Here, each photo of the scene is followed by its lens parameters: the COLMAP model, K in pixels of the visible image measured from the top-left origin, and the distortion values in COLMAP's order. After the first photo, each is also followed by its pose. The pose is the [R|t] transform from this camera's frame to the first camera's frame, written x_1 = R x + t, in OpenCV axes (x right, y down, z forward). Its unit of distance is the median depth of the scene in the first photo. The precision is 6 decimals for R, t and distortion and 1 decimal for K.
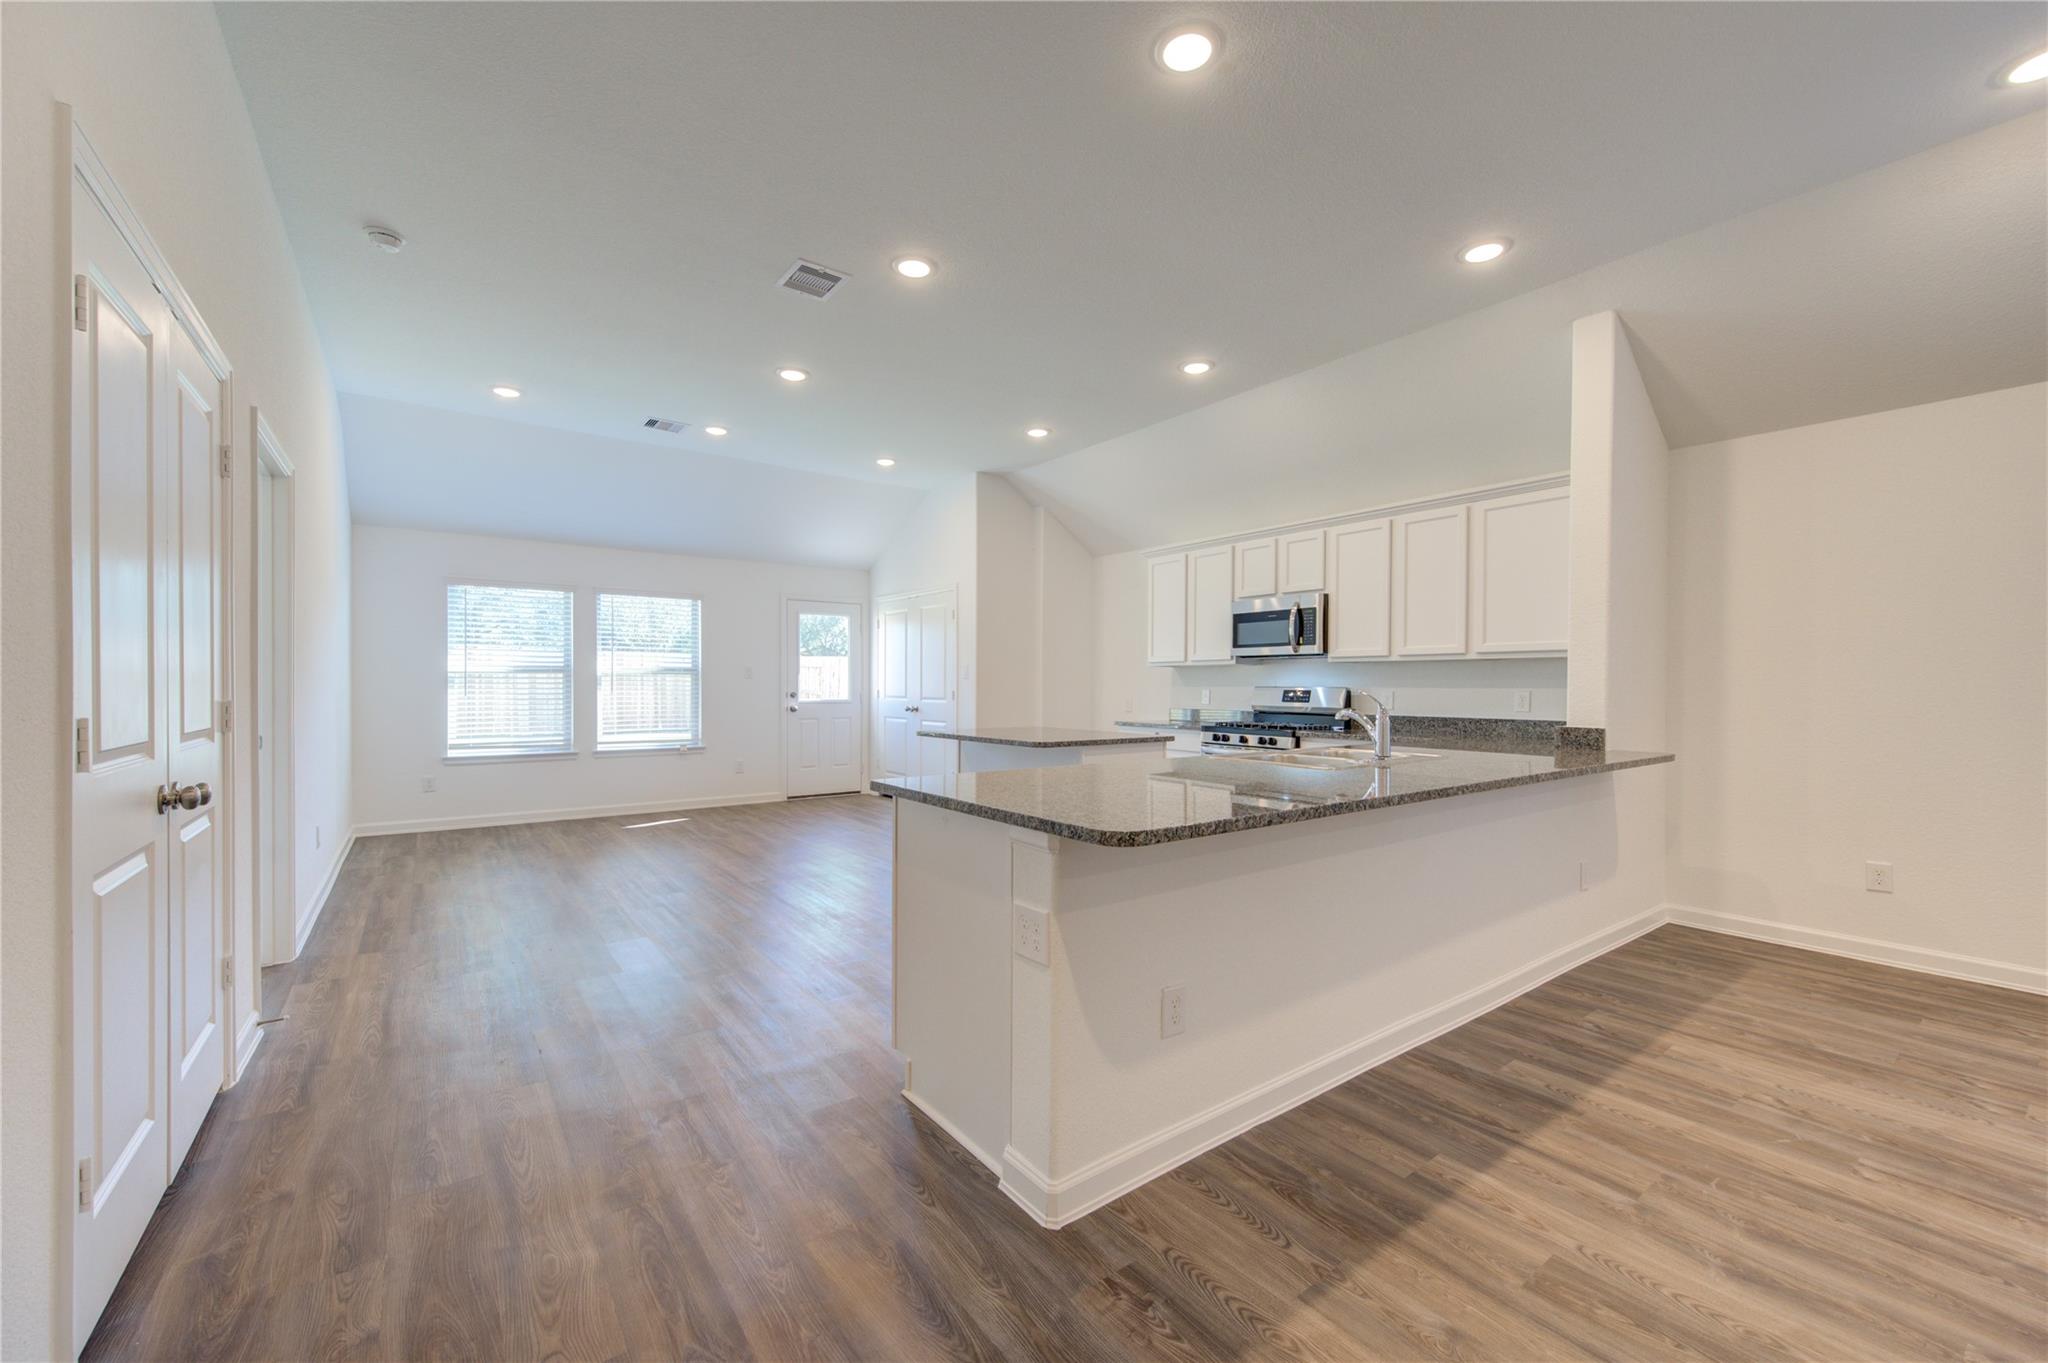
lens RADIAL K [[801.1, 0, 1049.5], [0, 801.1, 701.0], [0, 0, 1]] dist [0.003182, 0.000620]
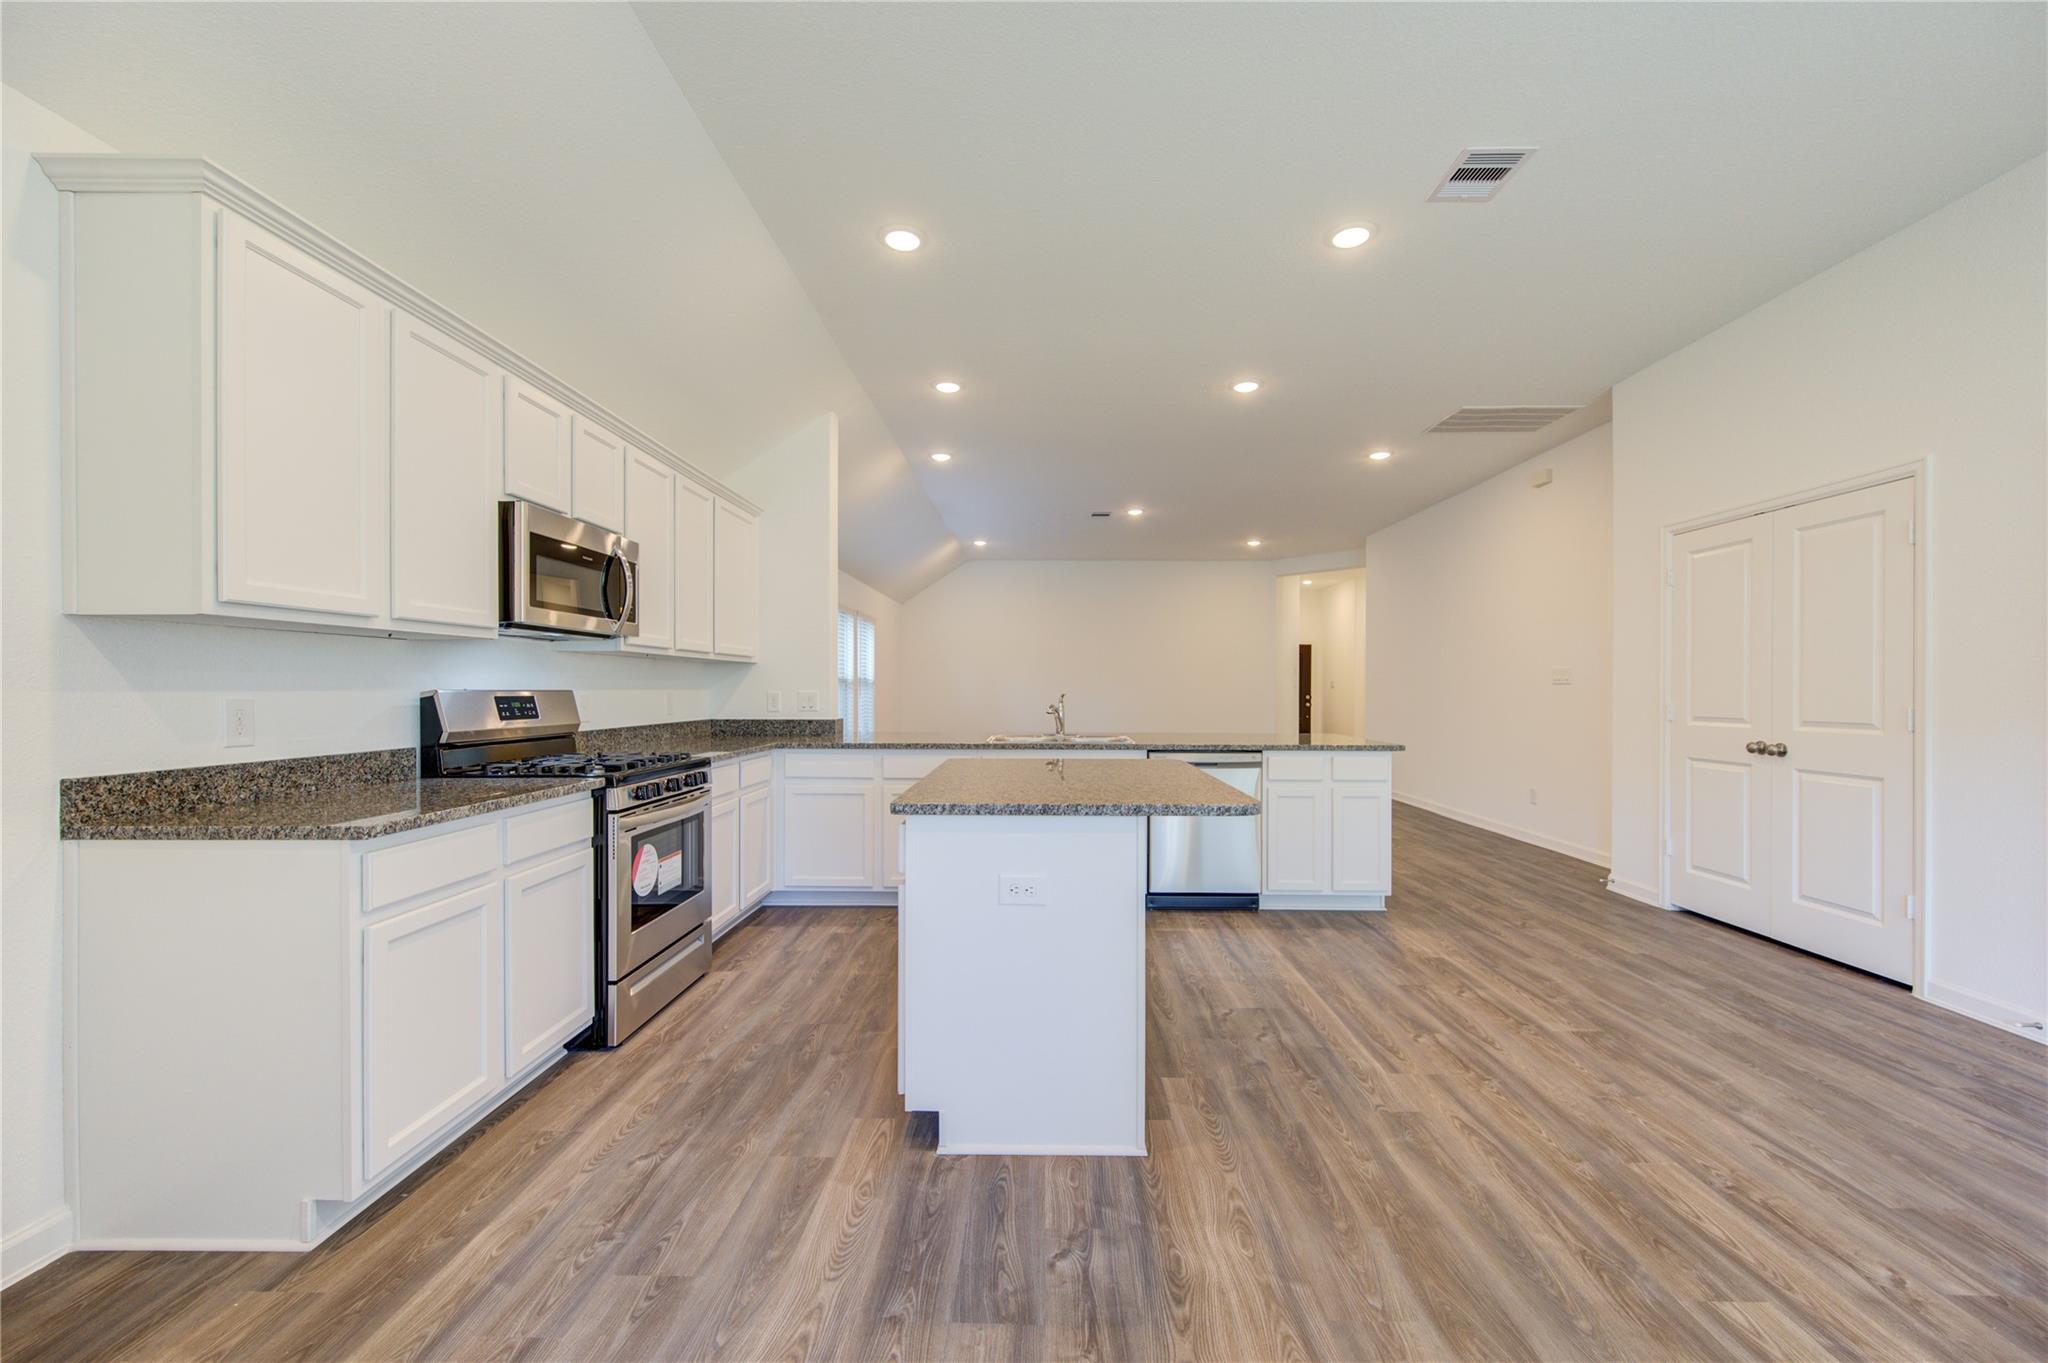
lens RADIAL K [[801.1, 0, 1027.8], [0, 801.1, 691.4], [0, 0, 1]] dist [0.003182, 0.000620]
pose [[-0.774864, -0.011861, 0.632016, -0.254491], [0.000559, 0.999811, 0.019449, -0.023443], [-0.632128, 0.015424, -0.774711, 1.066974]]
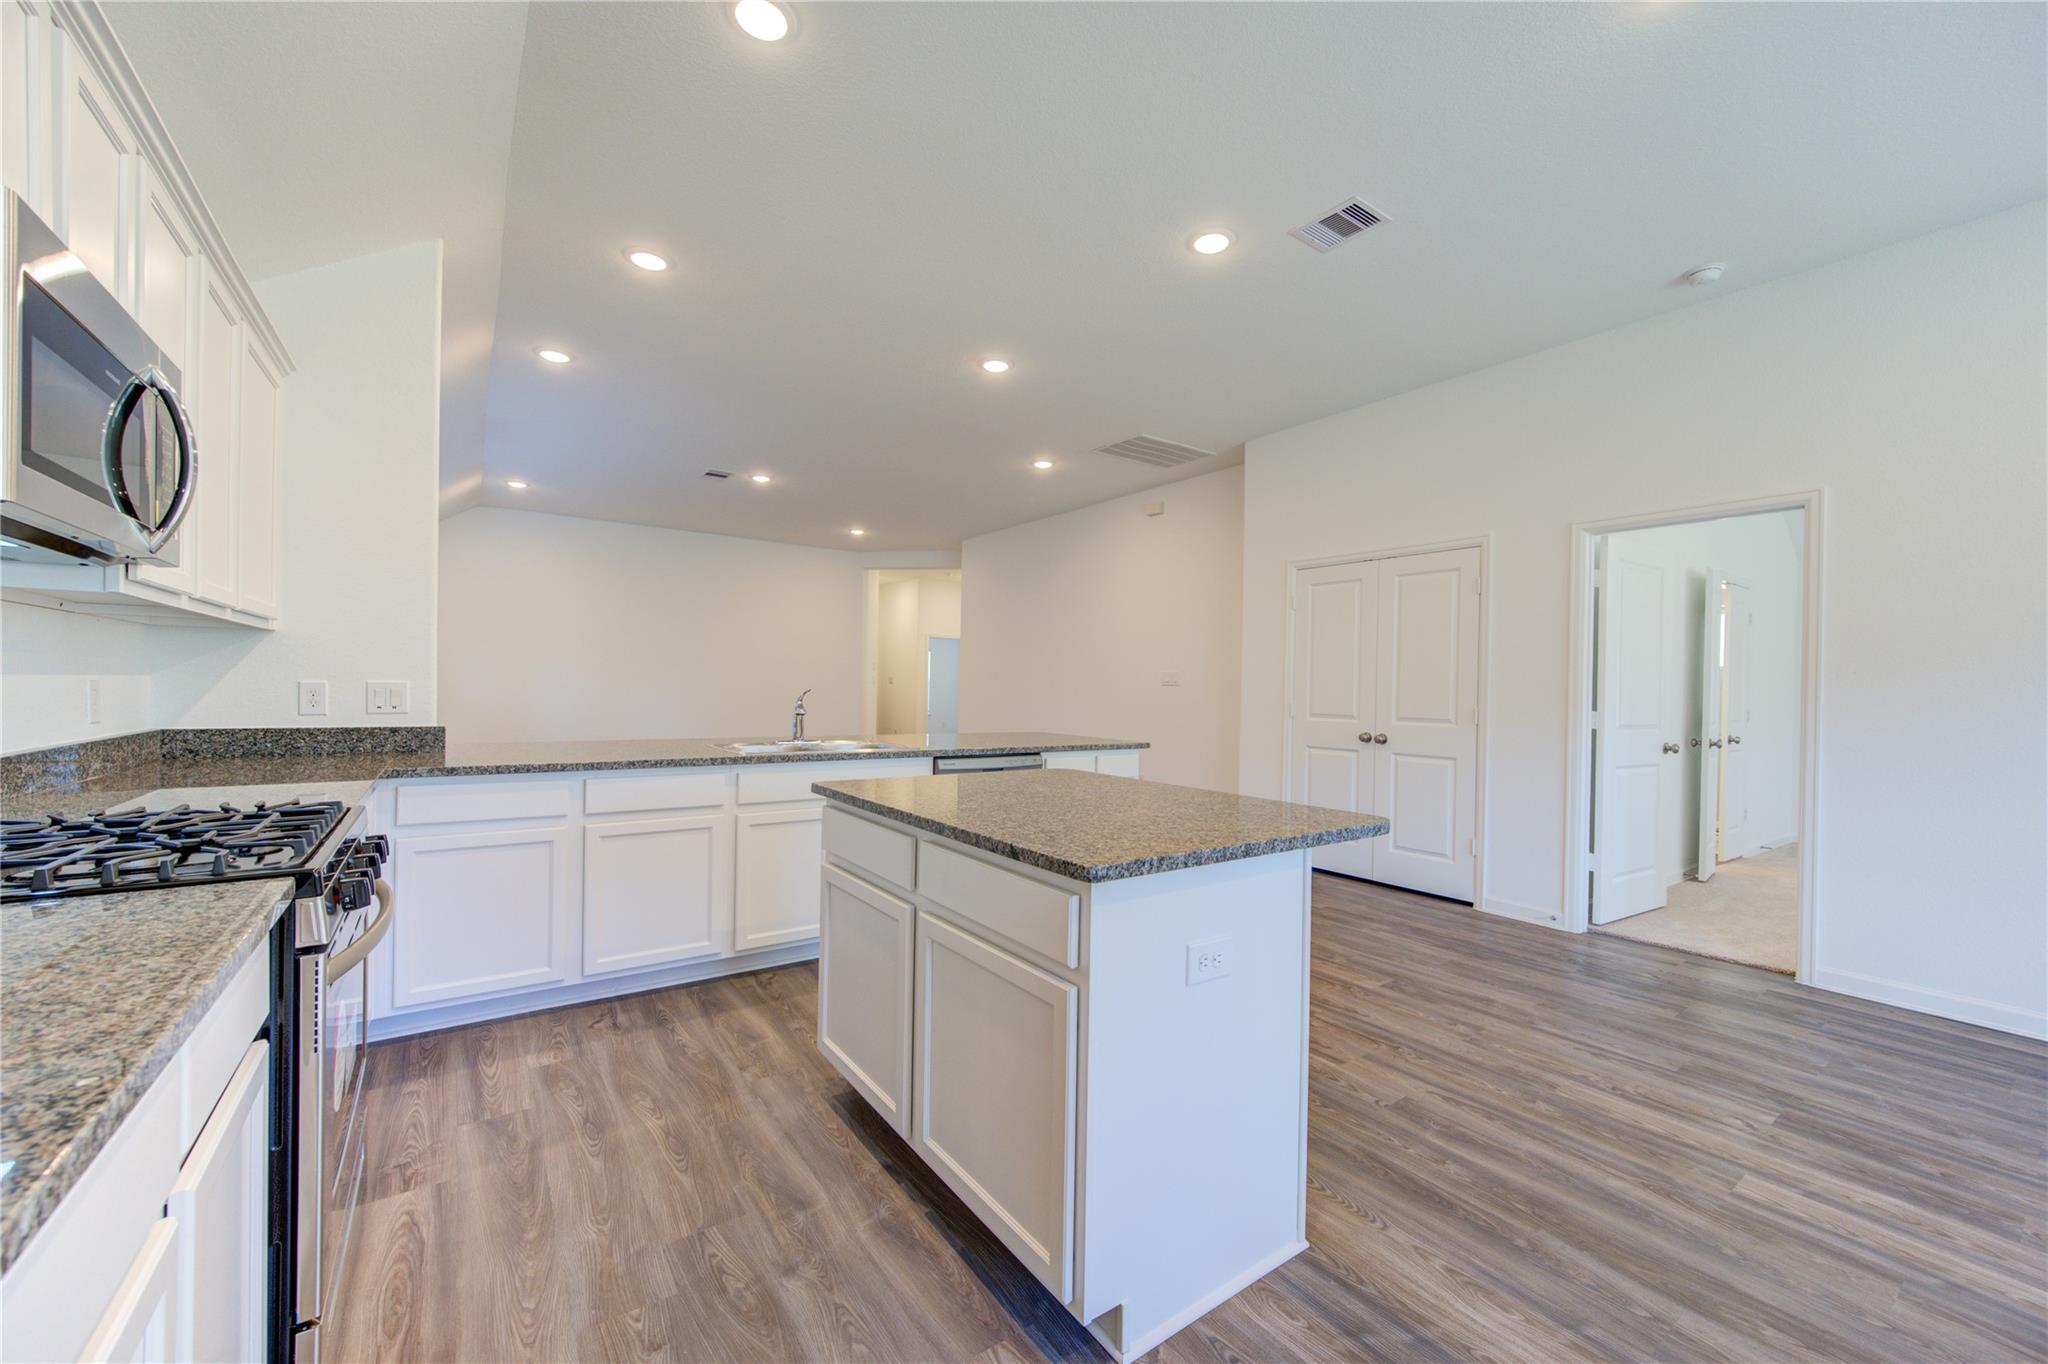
lens RADIAL K [[803.2, 0, 1029.4], [0, 803.2, 692.4], [0, 0, 1]] dist [0.004429, 0.000015]
pose [[-0.998748, -0.026572, 0.042372, -0.003775], [-0.025717, 0.999457, 0.020588, -0.021755], [-0.042896, 0.019473, -0.998890, 1.063386]]
